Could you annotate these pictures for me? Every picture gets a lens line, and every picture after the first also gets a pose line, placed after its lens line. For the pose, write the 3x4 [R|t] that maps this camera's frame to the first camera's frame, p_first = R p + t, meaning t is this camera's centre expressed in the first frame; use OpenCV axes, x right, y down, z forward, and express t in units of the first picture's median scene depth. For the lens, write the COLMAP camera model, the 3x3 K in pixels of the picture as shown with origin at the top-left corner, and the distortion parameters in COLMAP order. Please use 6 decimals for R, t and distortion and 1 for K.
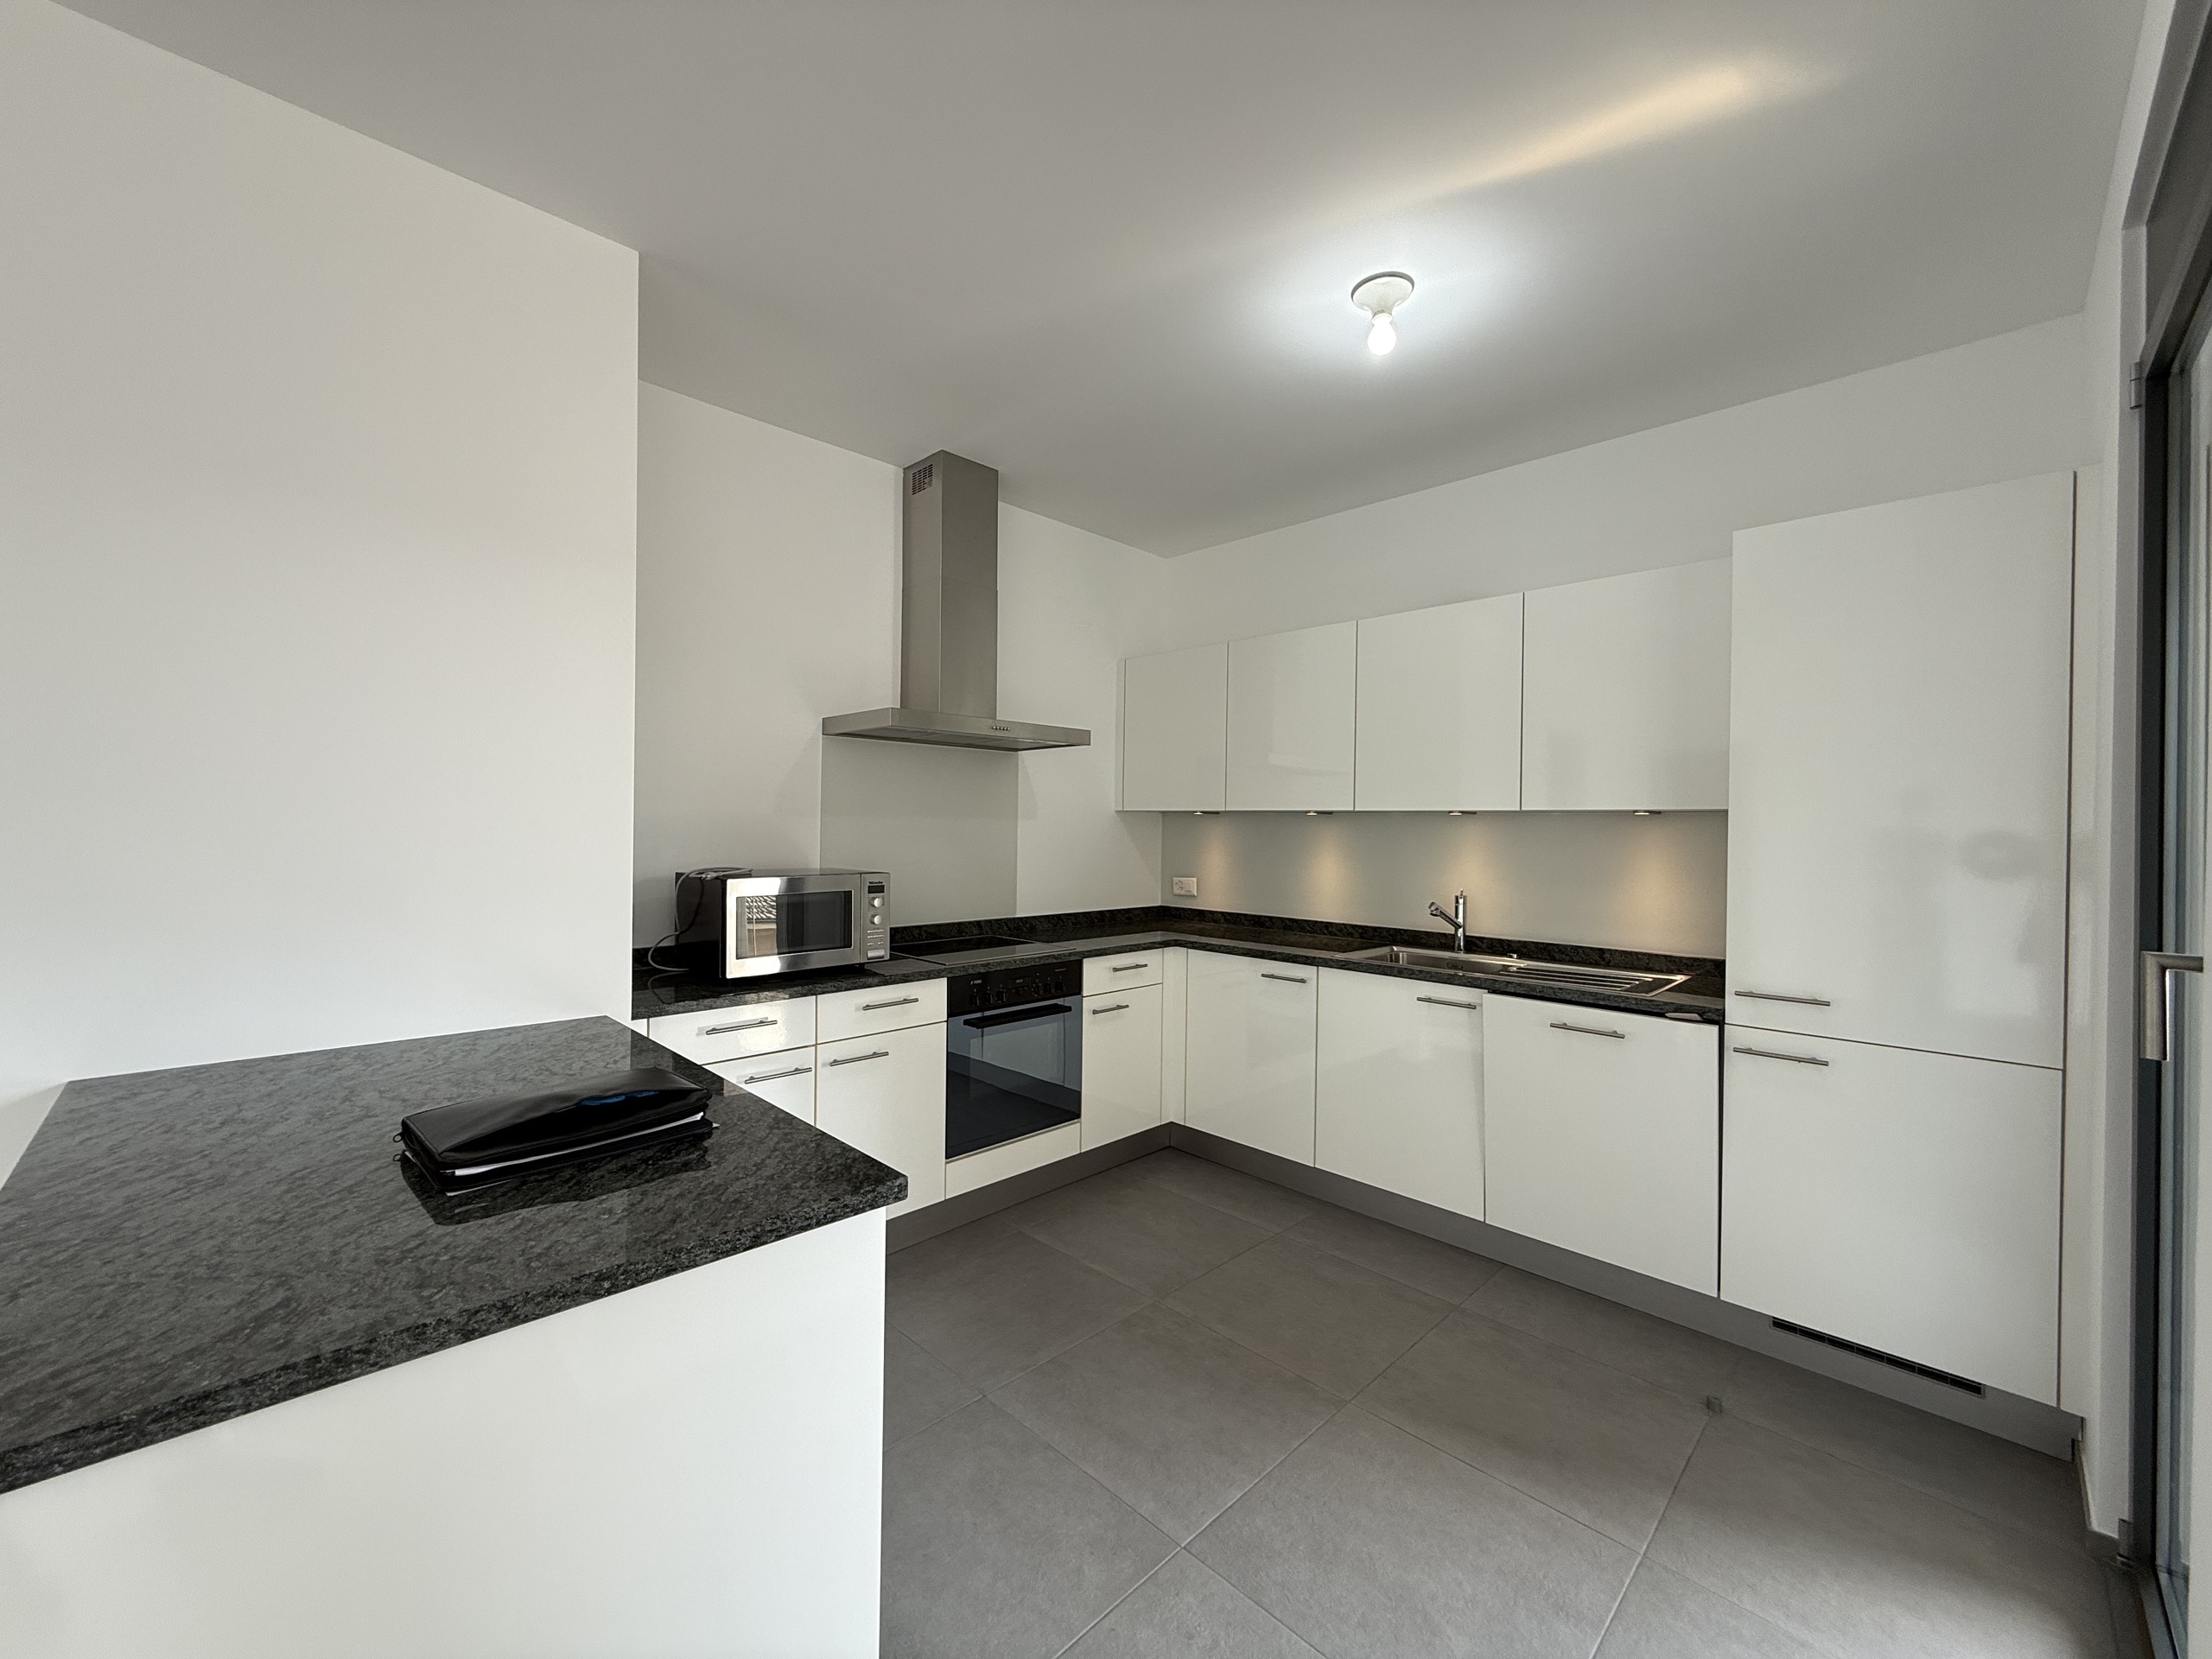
lens RADIAL K [[879.9, 0, 1110.5], [0, 879.9, 828.9], [0, 0, 1]] dist [-0.001947, 0.000199]
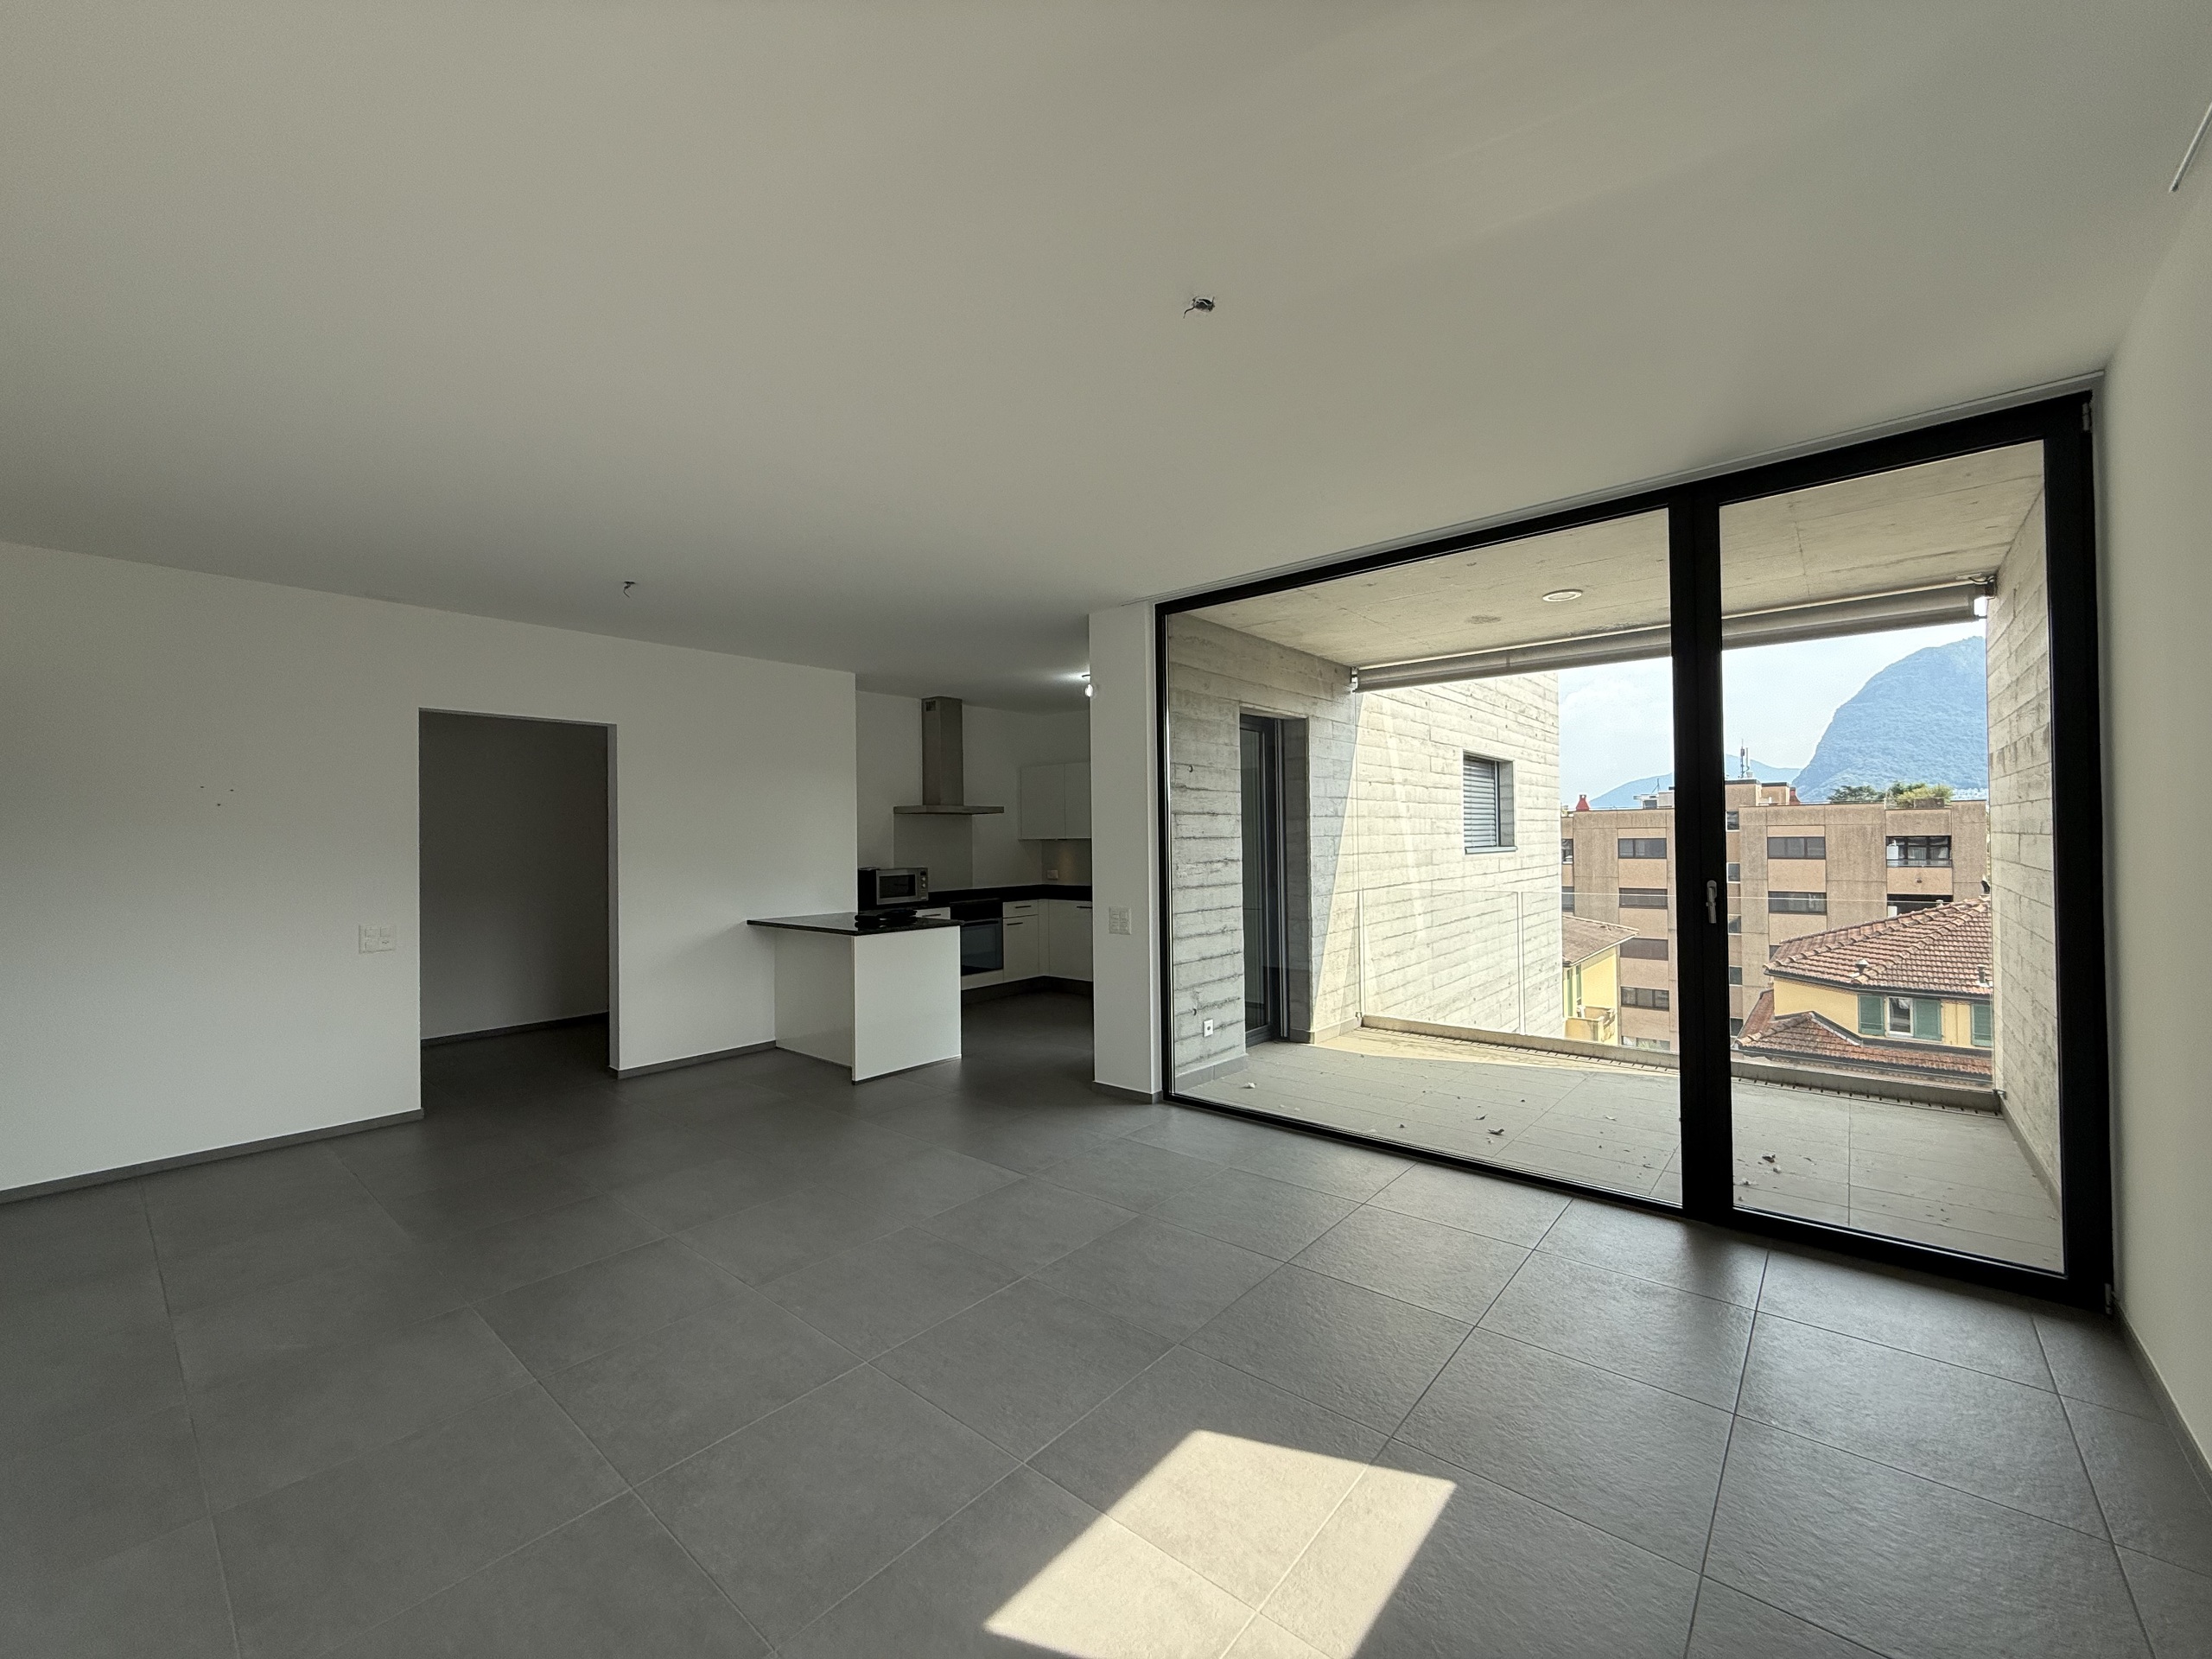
lens RADIAL K [[879.9, 0, 1105.3], [0, 879.9, 830.8], [0, 0, 1]] dist [-0.001947, 0.000199]
pose [[0.996746, -0.027575, 0.075743, 0.068194], [0.028701, 0.999492, -0.013821, -0.008317], [-0.075323, 0.015950, 0.997032, -1.379338]]
